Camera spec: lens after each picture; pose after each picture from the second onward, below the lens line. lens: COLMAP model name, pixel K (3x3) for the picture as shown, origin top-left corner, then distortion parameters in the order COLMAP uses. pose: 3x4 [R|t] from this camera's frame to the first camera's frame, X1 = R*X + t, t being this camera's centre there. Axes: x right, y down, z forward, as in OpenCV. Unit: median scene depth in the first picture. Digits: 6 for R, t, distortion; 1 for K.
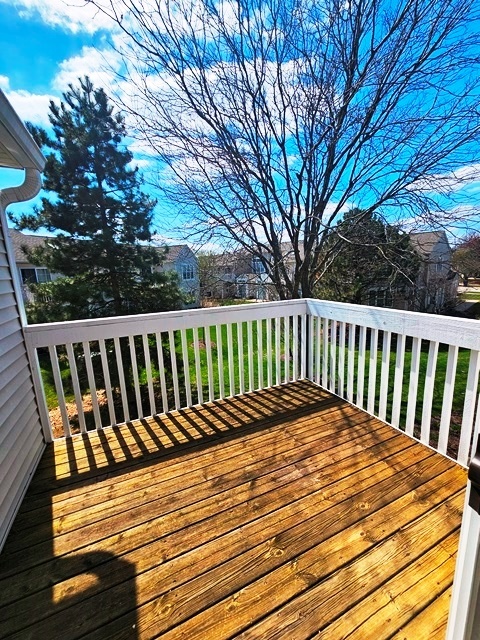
lens RADIAL K [[262.3, 0, 244.0], [0, 262.3, 318.2], [0, 0, 1]] dist [-0.000166, -0.000243]
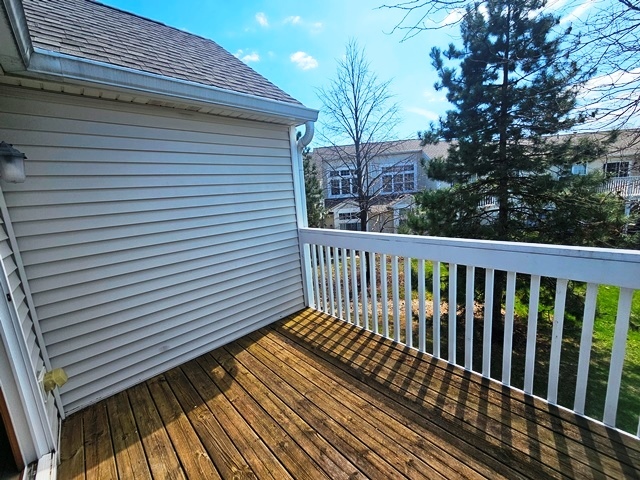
lens RADIAL K [[262.3, 0, 313.4], [0, 262.3, 241.5], [0, 0, 1]] dist [-0.000166, -0.000243]
pose [[0.307933, 0.183762, -0.933493, 0.560869], [-0.111077, 0.981404, 0.156552, -0.121867], [0.944902, 0.055482, 0.322619, 0.495478]]
